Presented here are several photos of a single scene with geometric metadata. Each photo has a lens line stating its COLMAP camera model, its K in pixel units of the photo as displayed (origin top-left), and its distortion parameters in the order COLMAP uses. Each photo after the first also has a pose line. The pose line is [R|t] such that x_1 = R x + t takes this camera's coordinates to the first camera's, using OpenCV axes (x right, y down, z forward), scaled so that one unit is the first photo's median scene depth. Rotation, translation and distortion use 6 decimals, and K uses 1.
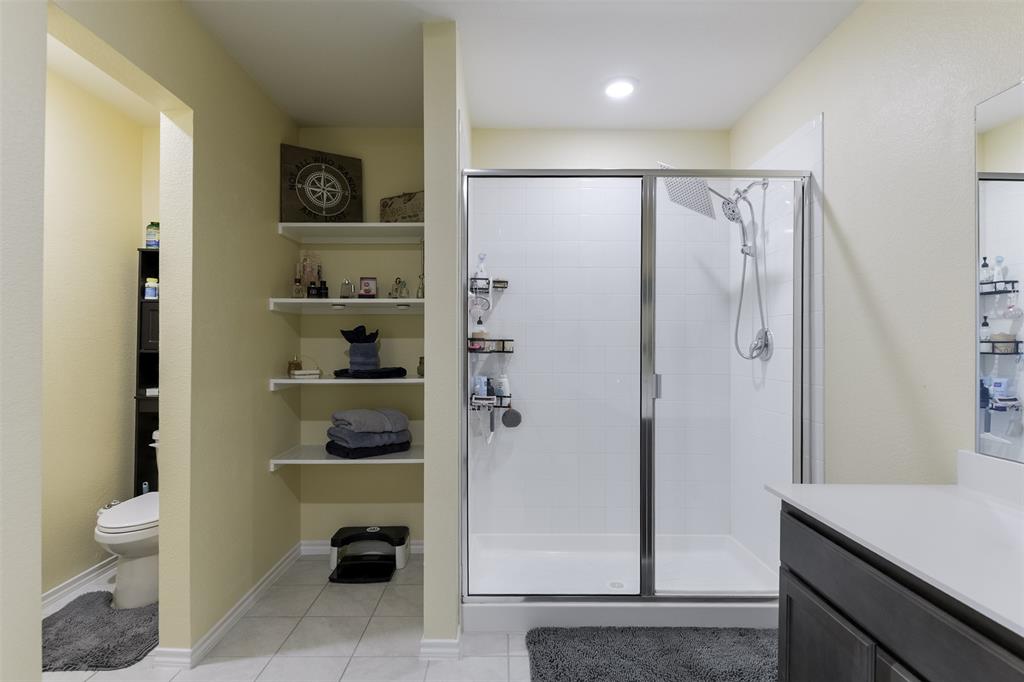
lens RADIAL K [[540.1, 0, 512.0], [0, 540.1, 341.0], [0, 0, 1]] dist [0.039926, -0.000783]
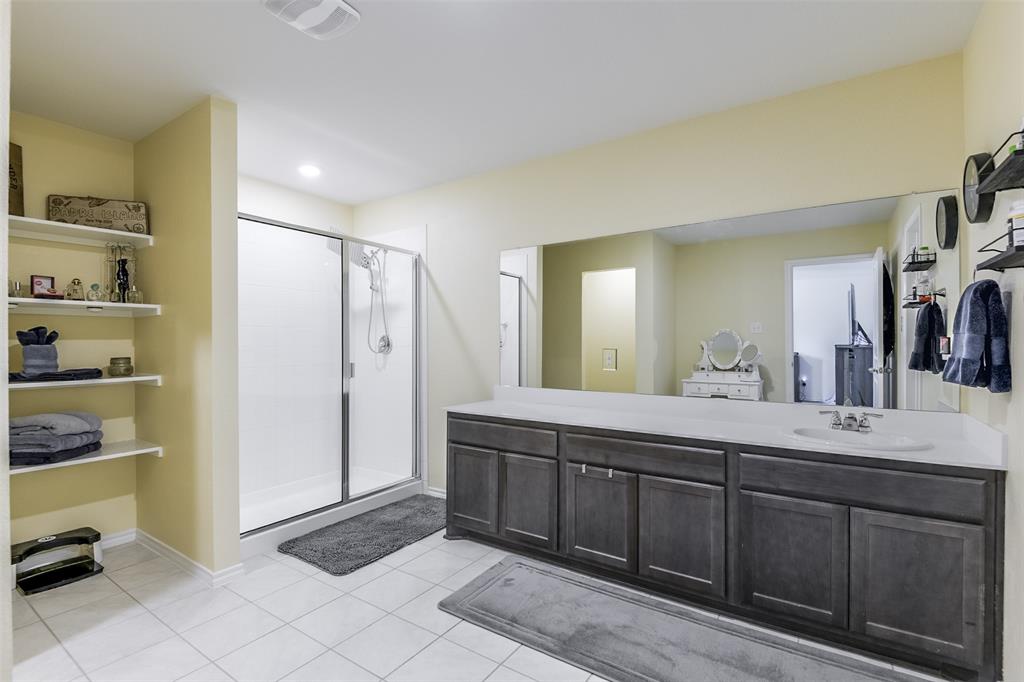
lens RADIAL K [[477.0, 0, 512.0], [0, 477.0, 341.0], [0, 0, 1]] dist [-0.001114, 0.000291]
pose [[0.564550, 0.001488, 0.825398, -0.546222], [0.003290, 0.999986, -0.004053, 0.003763], [-0.825392, 0.005004, 0.564537, -0.170297]]
